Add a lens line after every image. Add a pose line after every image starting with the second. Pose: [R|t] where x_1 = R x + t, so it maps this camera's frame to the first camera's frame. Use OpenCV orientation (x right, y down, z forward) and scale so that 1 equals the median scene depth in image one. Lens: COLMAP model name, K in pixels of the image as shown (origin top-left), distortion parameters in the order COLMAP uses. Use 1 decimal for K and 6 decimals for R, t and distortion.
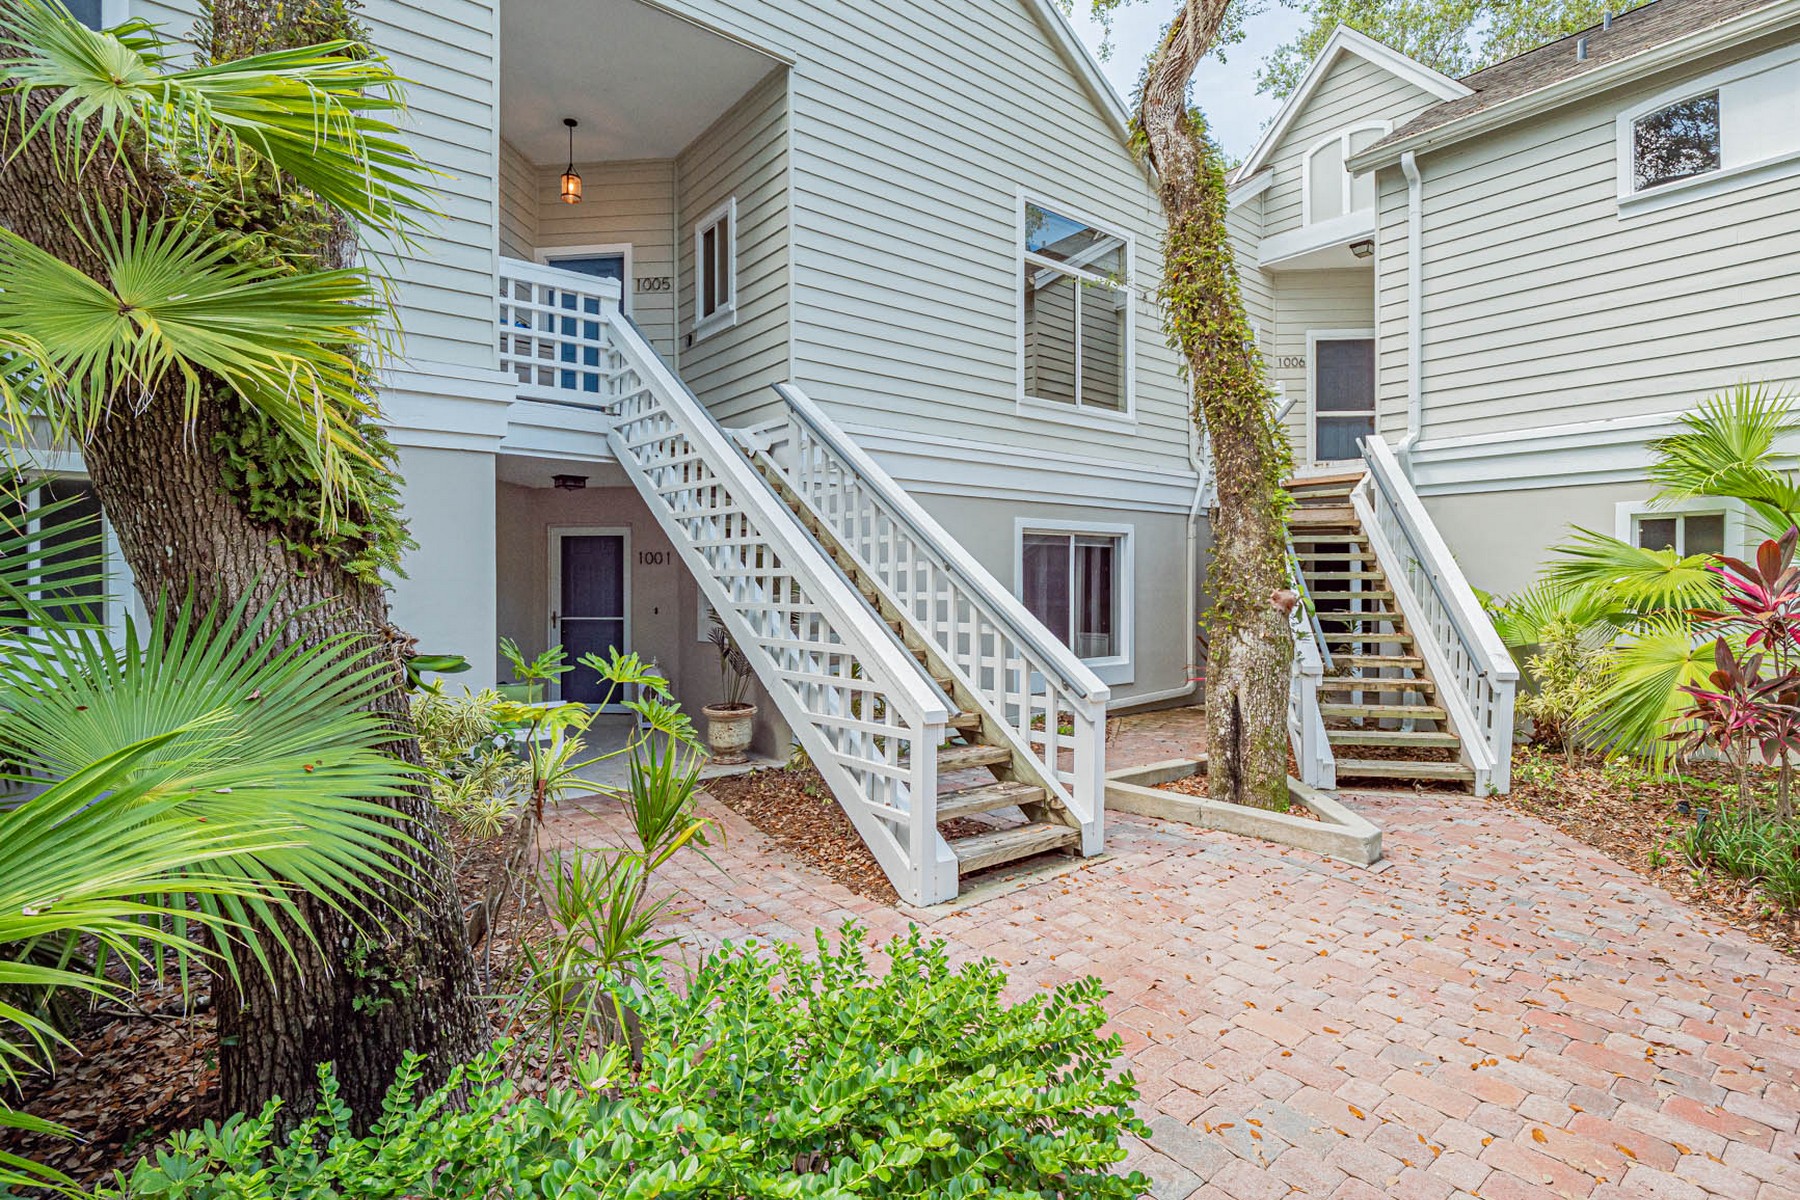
lens RADIAL K [[891.7, 0, 902.3], [0, 891.7, 601.2], [0, 0, 1]] dist [-0.011743, -0.002107]
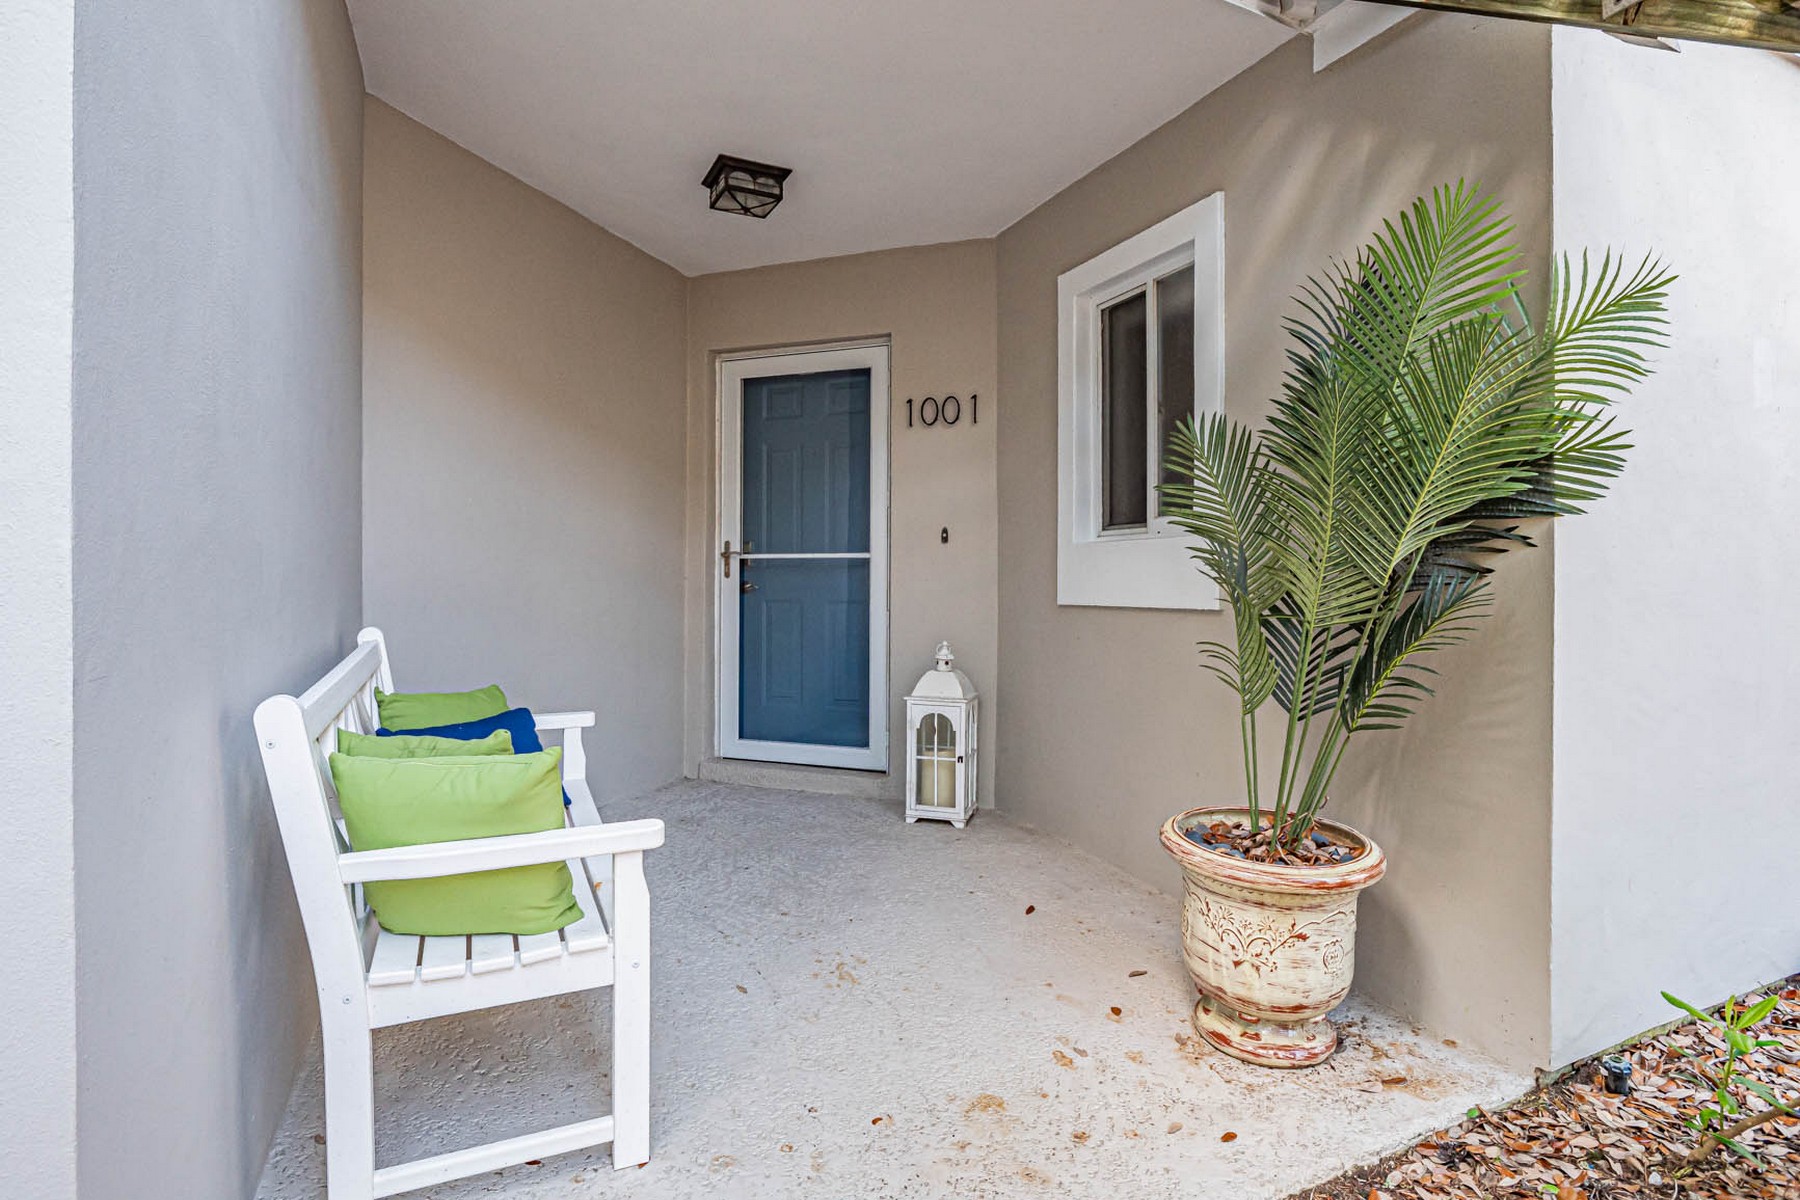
lens RADIAL K [[891.7, 0, 898.6], [0, 891.7, 591.4], [0, 0, 1]] dist [-0.011743, -0.002107]
pose [[0.969451, 0.007097, -0.245182, -0.190219], [-0.006741, 0.999975, 0.002293, 0.036544], [0.245192, -0.000571, 0.969474, 0.572956]]
